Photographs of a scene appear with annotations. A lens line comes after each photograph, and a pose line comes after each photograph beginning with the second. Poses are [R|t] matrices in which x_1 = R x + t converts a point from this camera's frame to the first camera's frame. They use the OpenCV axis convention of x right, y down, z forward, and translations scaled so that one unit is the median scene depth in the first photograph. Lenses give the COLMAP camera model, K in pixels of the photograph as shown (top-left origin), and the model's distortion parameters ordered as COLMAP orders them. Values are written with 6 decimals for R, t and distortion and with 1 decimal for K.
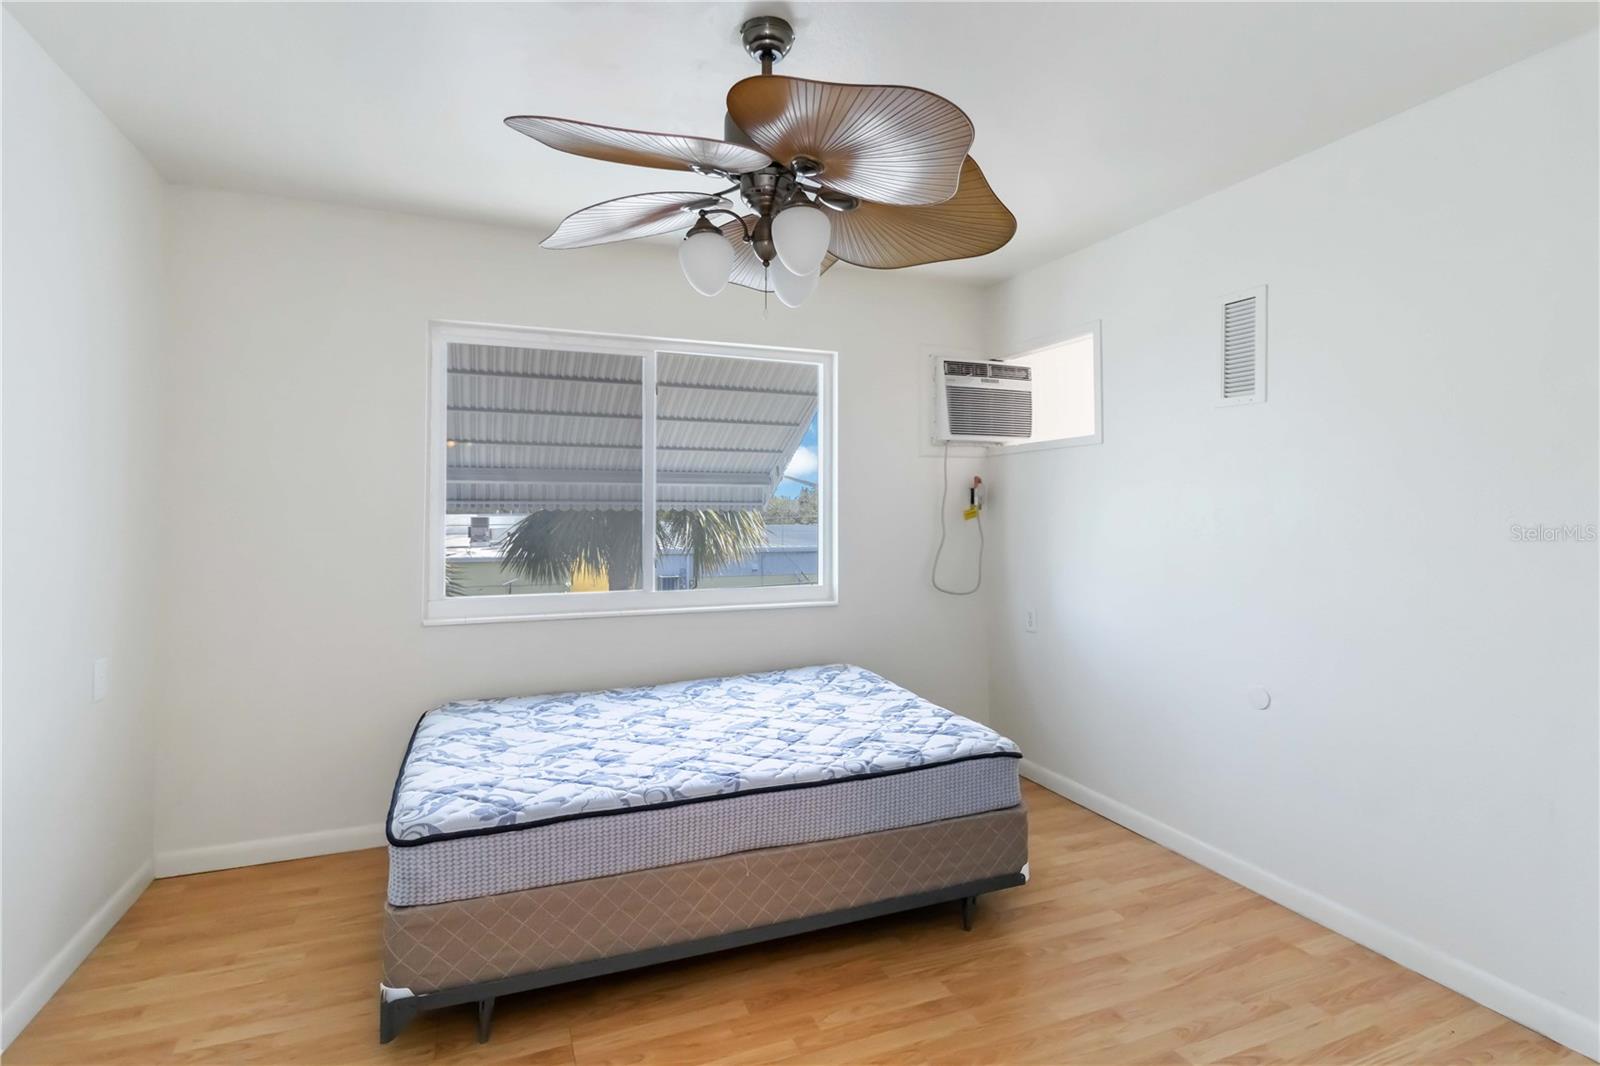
lens RADIAL K [[786.0, 0, 799.5], [0, 786.0, 506.9], [0, 0, 1]] dist [-0.001366, -0.000537]
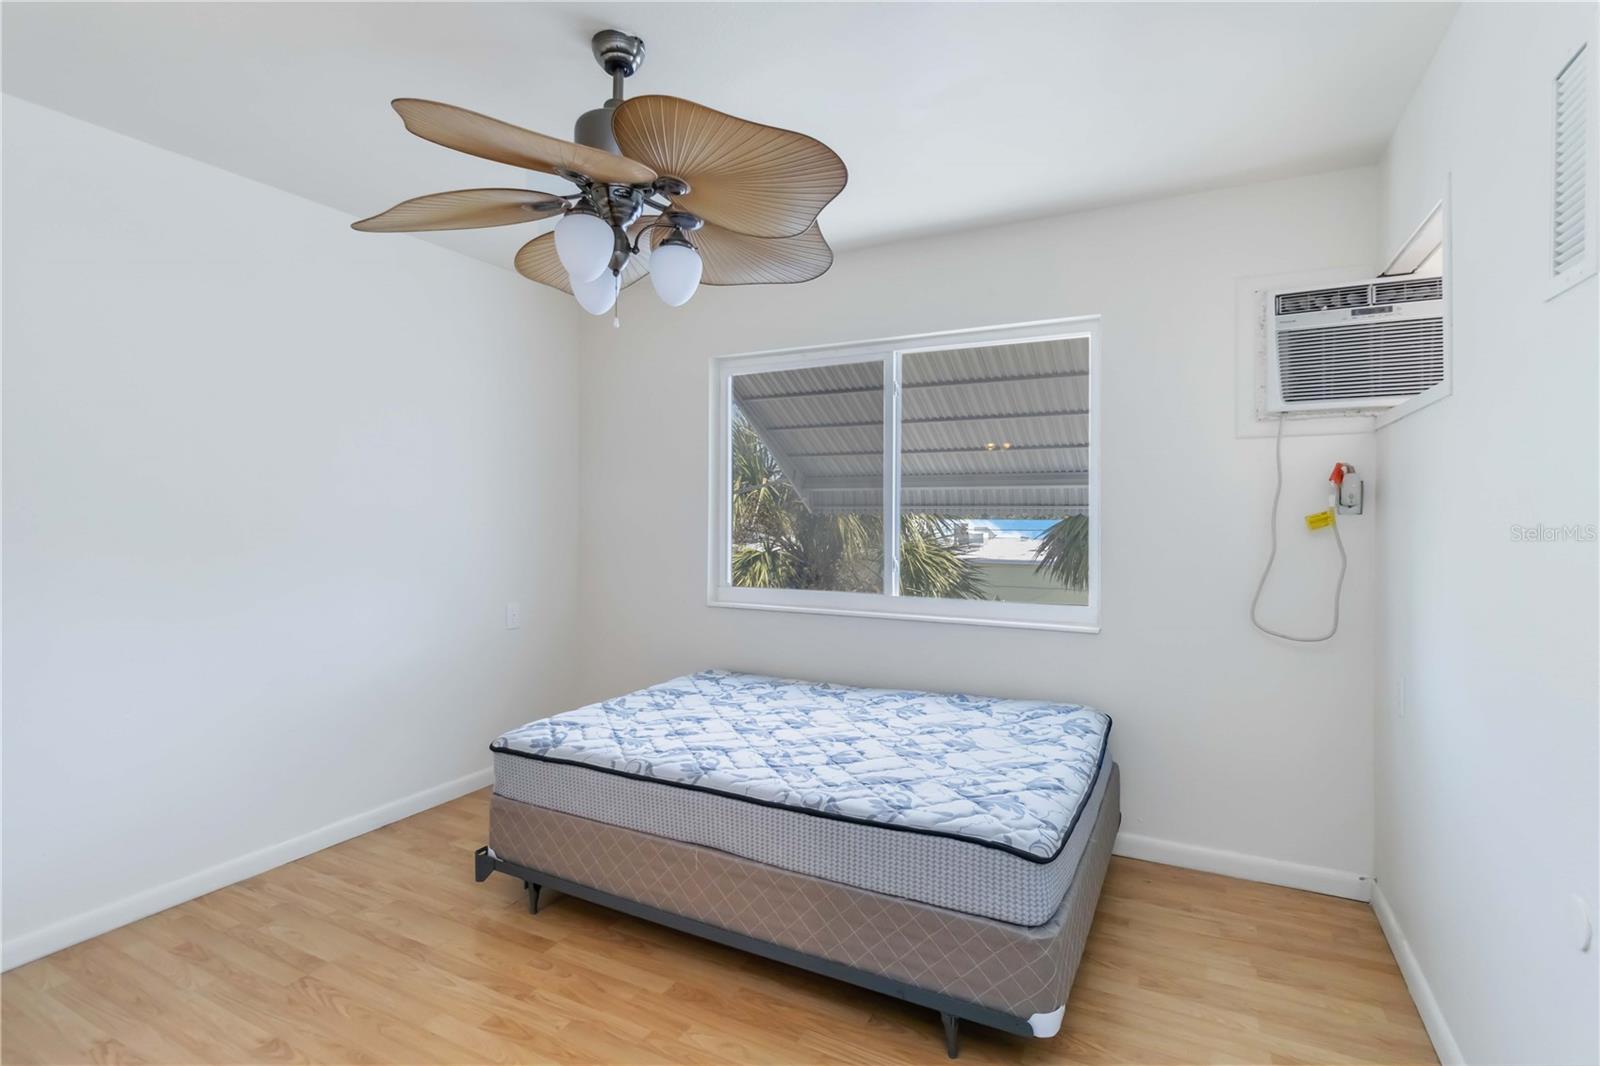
lens RADIAL K [[781.9, 0, 797.9], [0, 781.9, 516.3], [0, 0, 1]] dist [0.002151, -0.000150]
pose [[0.638195, 0.002469, -0.769870, 0.697349], [0.002231, 0.999985, 0.005057, 0.001591], [0.769871, -0.004945, 0.638180, 0.387555]]
